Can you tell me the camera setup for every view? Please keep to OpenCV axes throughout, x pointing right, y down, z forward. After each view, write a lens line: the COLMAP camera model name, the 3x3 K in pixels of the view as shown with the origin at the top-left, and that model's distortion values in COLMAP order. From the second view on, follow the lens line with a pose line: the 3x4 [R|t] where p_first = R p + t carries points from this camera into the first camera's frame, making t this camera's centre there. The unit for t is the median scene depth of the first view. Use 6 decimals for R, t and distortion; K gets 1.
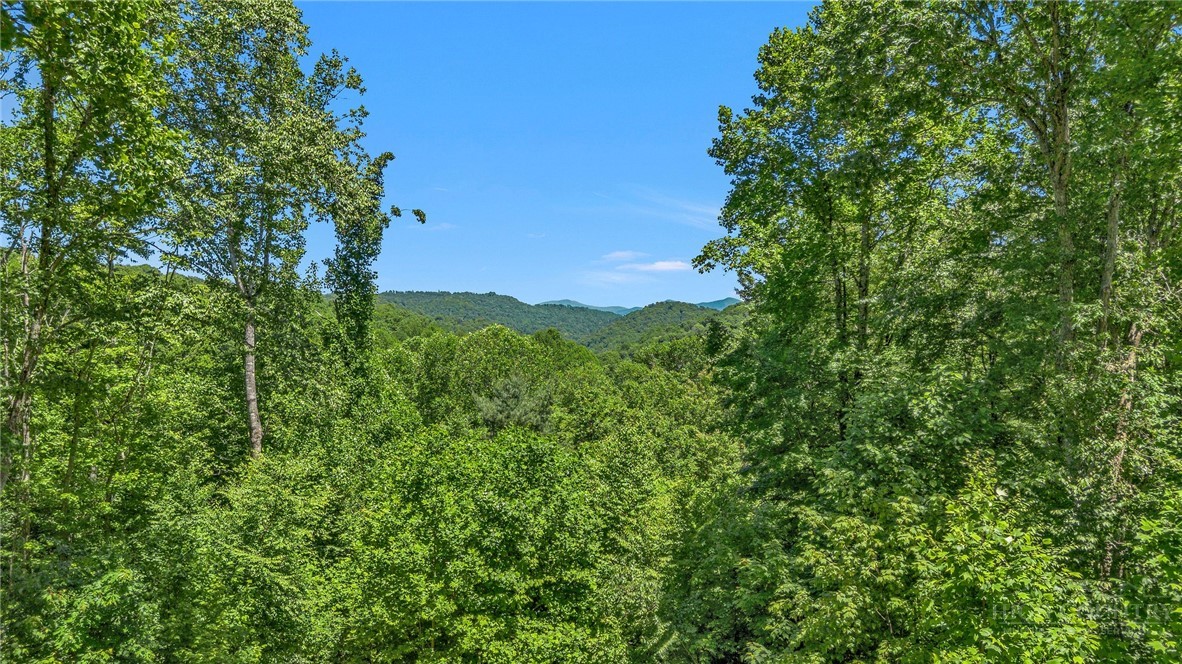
lens RADIAL K [[924.9, 0, 579.6], [0, 924.9, 335.9], [0, 0, 1]] dist [0.044682, 0.003439]
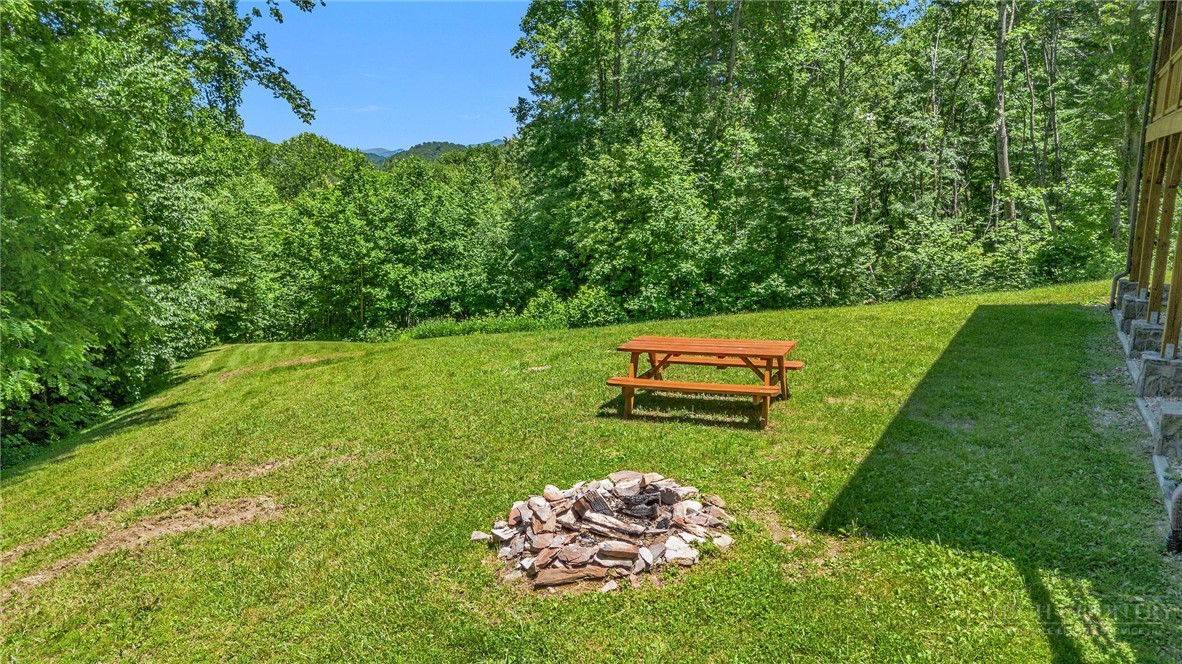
lens RADIAL K [[882.9, 0, 608.3], [0, 882.9, 350.3], [0, 0, 1]] dist [0.059832, -0.036571]
pose [[0.961782, -0.061933, 0.266721, -0.150136], [0.008059, 0.980065, 0.198512, 0.118707], [-0.273698, -0.188776, 0.943108, -0.548049]]
